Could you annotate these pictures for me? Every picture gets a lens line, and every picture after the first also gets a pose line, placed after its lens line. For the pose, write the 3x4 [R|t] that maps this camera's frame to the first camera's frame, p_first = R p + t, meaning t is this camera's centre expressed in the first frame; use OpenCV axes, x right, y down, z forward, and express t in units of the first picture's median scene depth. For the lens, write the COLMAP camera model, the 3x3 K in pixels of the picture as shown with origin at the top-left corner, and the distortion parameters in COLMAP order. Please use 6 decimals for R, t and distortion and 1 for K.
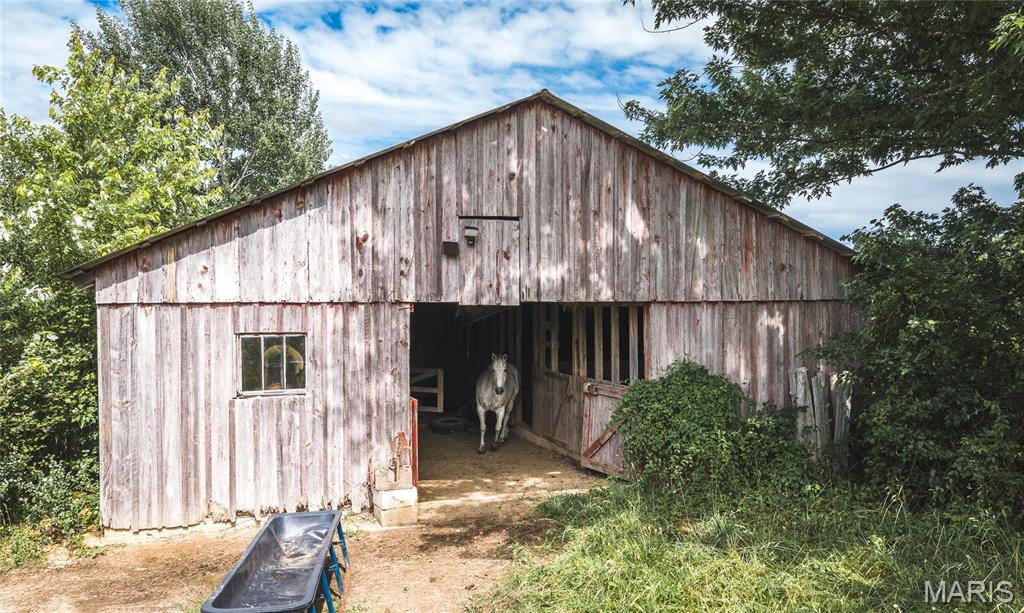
lens RADIAL K [[853.1, 0, 517.9], [0, 853.1, 344.6], [0, 0, 1]] dist [0.007299, -0.009213]
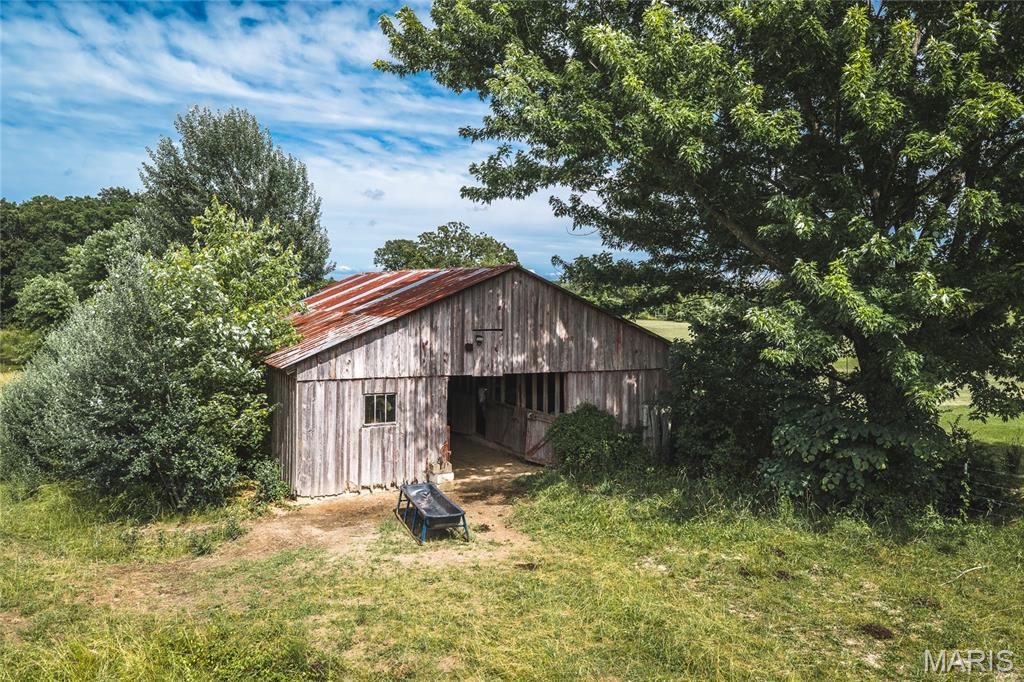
lens RADIAL K [[837.0, 0, 513.6], [0, 837.0, 343.0], [0, 0, 1]] dist [0.011265, 0.003770]
pose [[0.987526, 0.006917, 0.157307, -0.268559], [-0.007593, 0.999964, 0.003693, -0.127098], [-0.157276, -0.004841, 0.987543, -0.846598]]
